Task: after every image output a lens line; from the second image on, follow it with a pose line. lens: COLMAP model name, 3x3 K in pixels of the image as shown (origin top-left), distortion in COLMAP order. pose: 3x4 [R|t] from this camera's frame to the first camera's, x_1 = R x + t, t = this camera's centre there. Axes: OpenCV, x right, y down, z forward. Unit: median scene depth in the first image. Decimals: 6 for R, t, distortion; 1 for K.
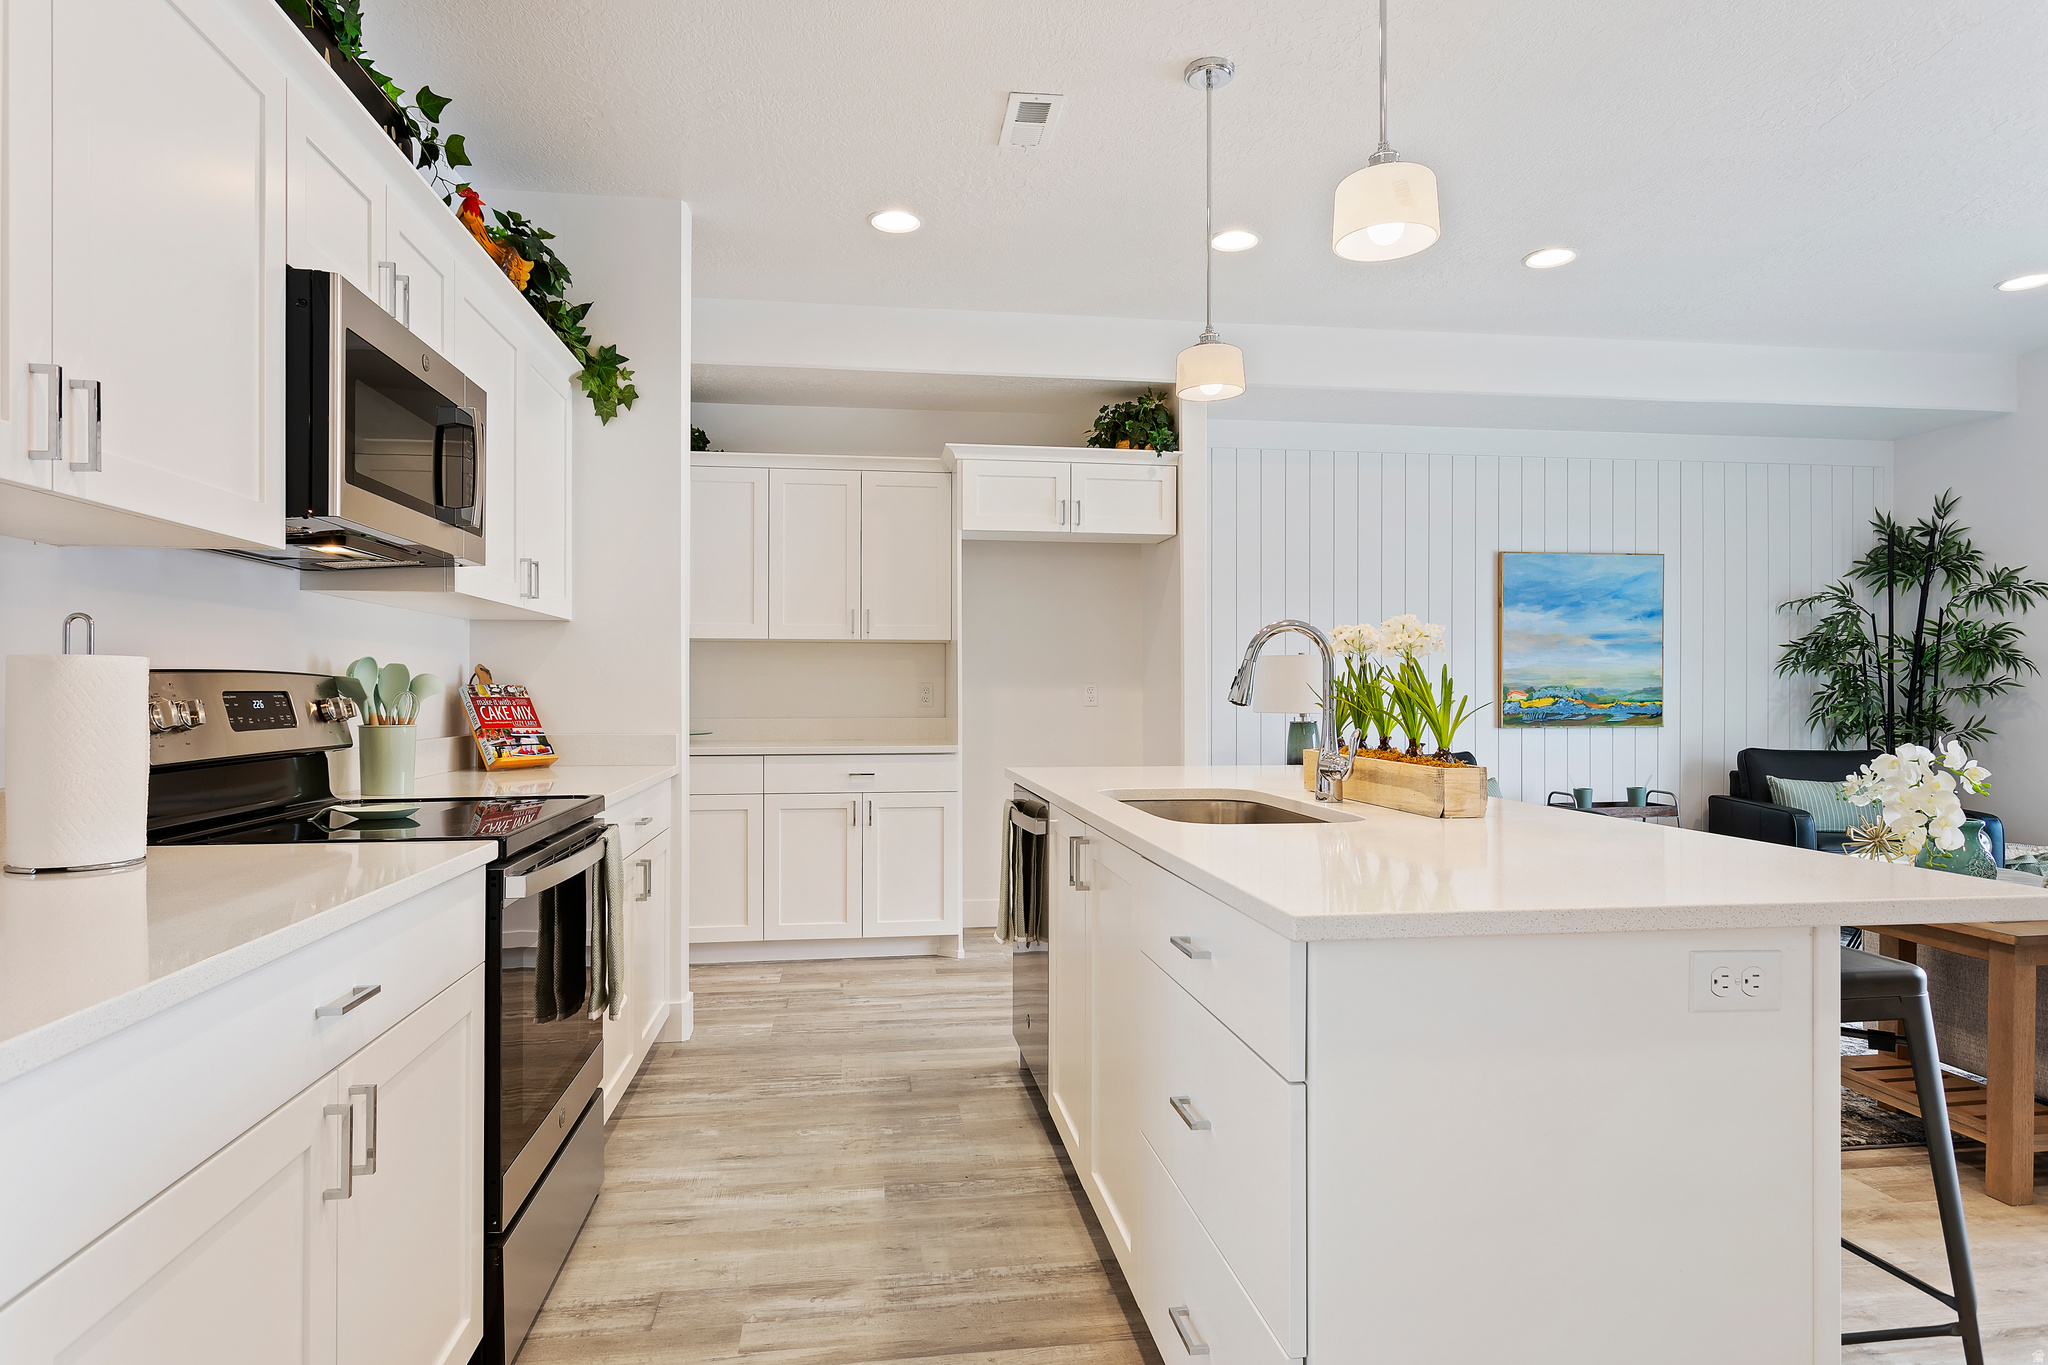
lens RADIAL K [[1123.0, 0, 1007.8], [0, 1123.0, 686.7], [0, 0, 1]] dist [0.004811, 0.003292]
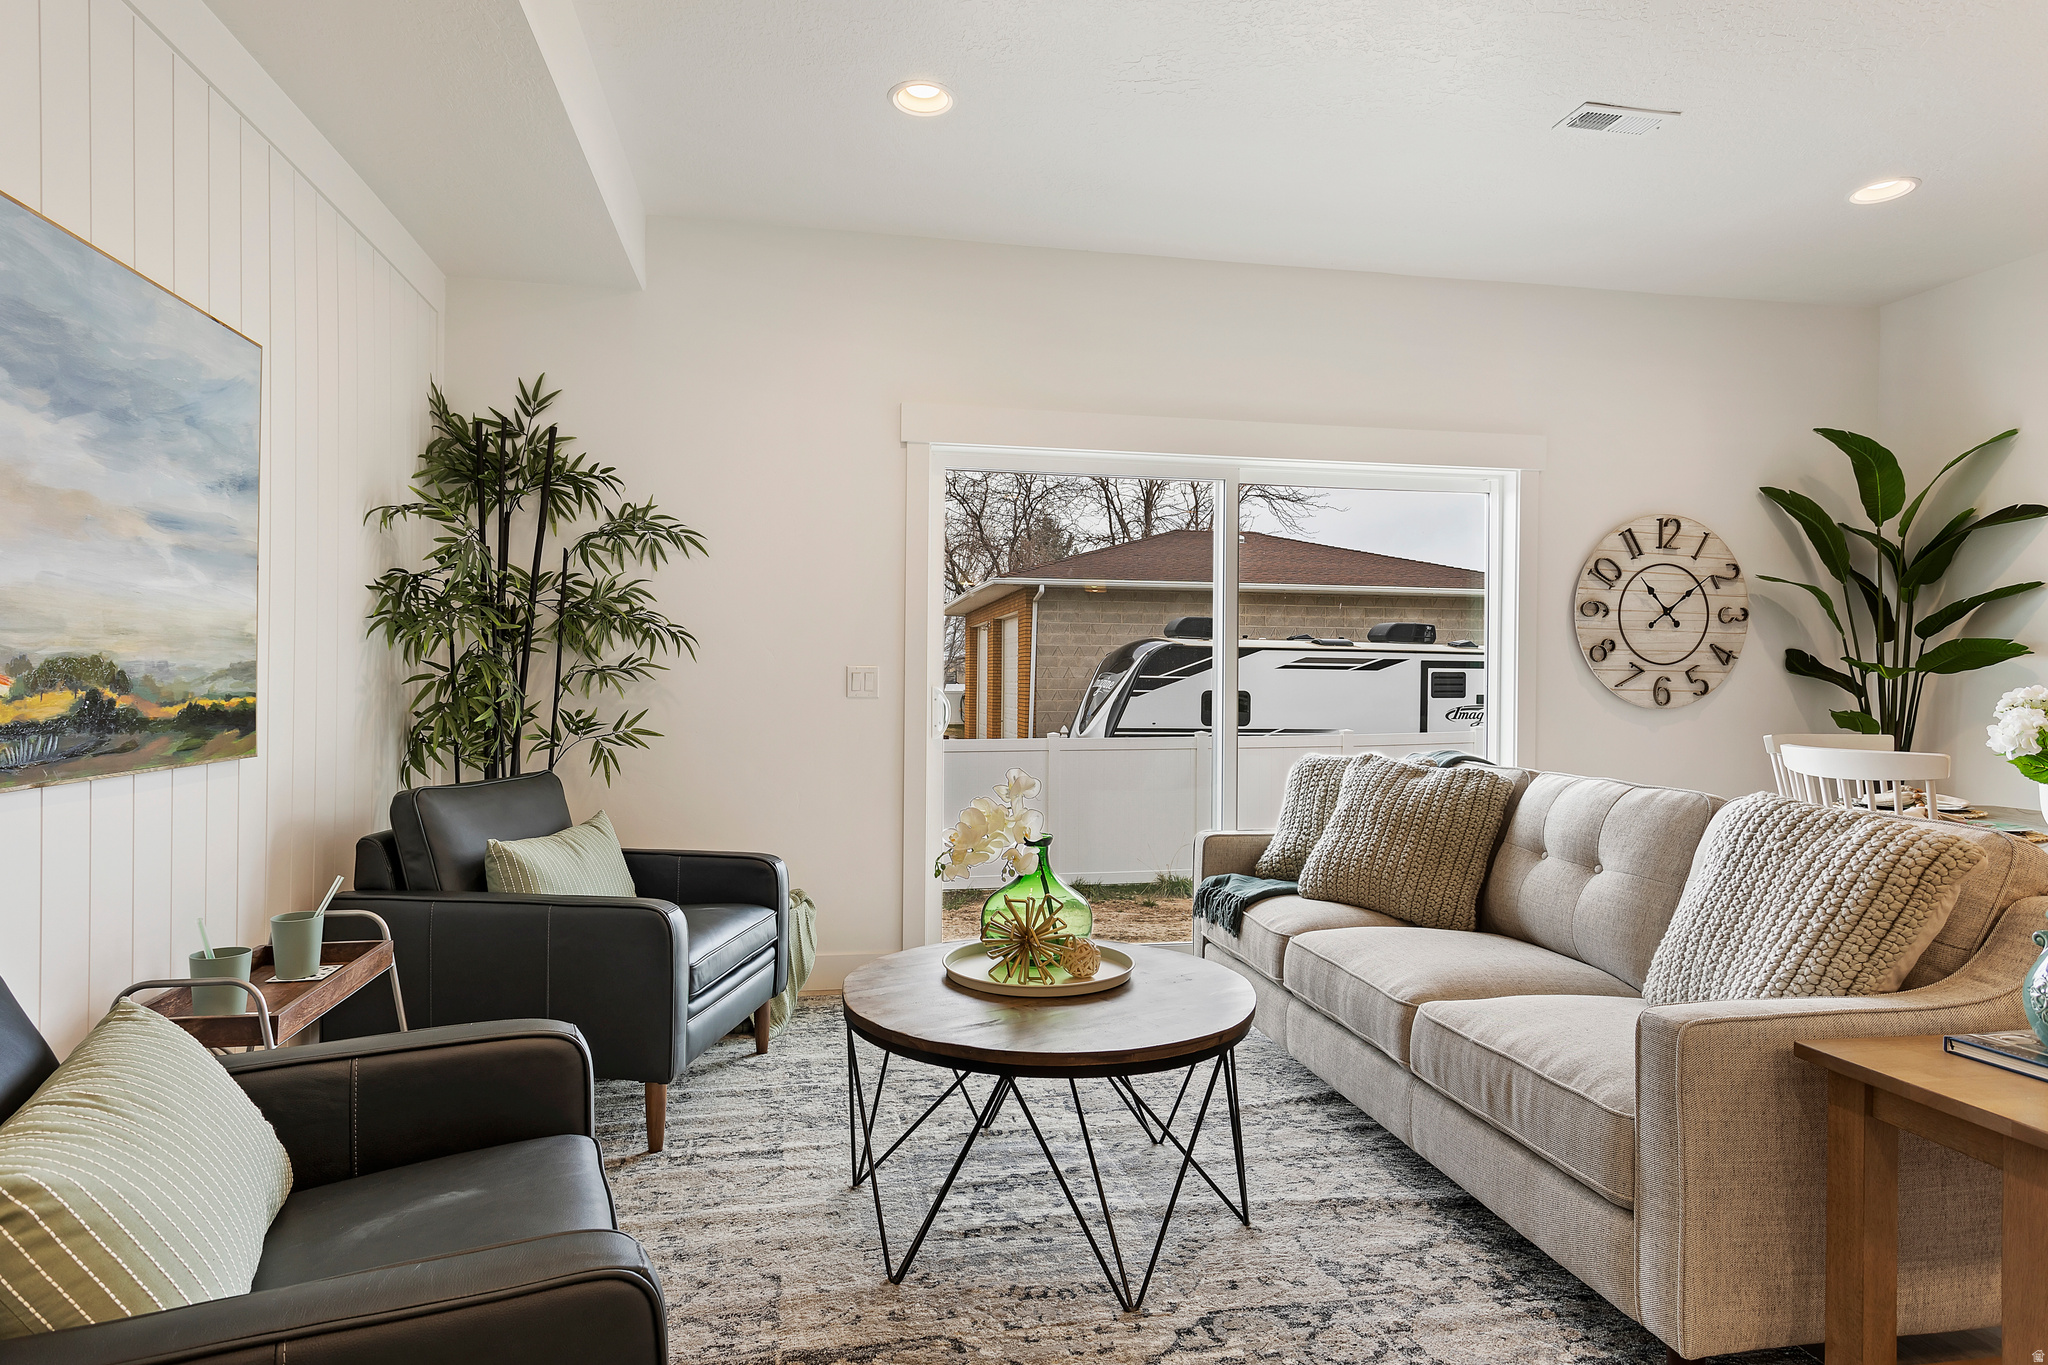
lens RADIAL K [[1123.0, 0, 1016.1], [0, 1123.0, 689.9], [0, 0, 1]] dist [0.004811, 0.003292]
pose [[-0.051525, -0.009204, 0.998629, 0.171875], [-0.011017, 0.999902, 0.008647, 0.004595], [-0.998611, -0.010556, -0.051621, 0.863828]]
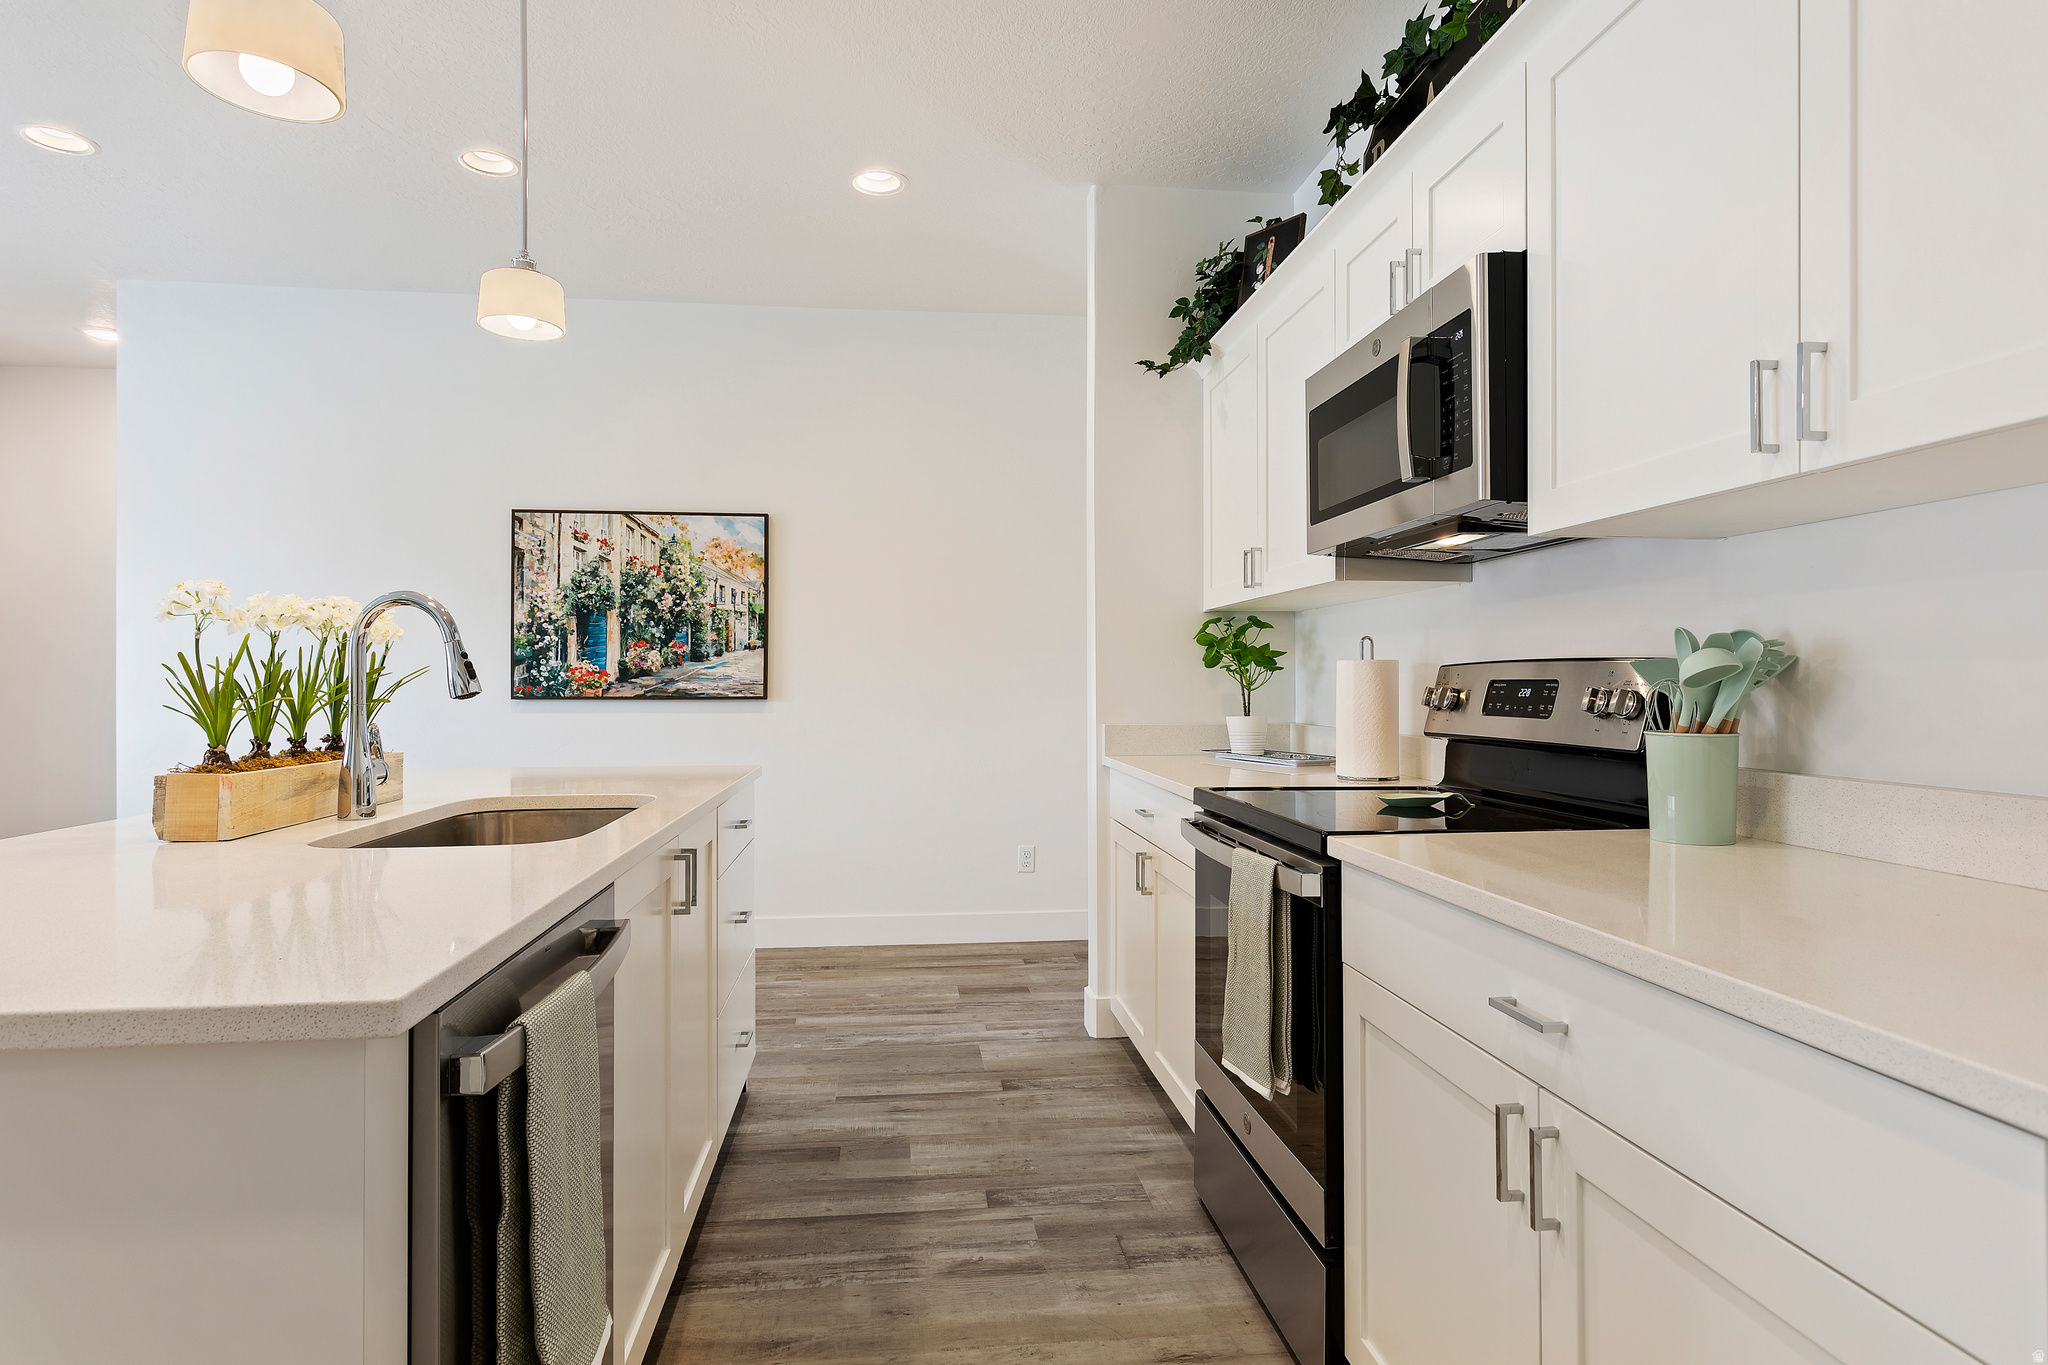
lens RADIAL K [[1123.0, 0, 1016.0], [0, 1123.0, 681.0], [0, 0, 1]] dist [0.004811, 0.003292]
pose [[-0.999719, 0.001127, 0.023663, -0.098811], [0.001032, 0.999991, -0.004000, 0.003878], [-0.023667, -0.003974, -0.999712, 0.875654]]
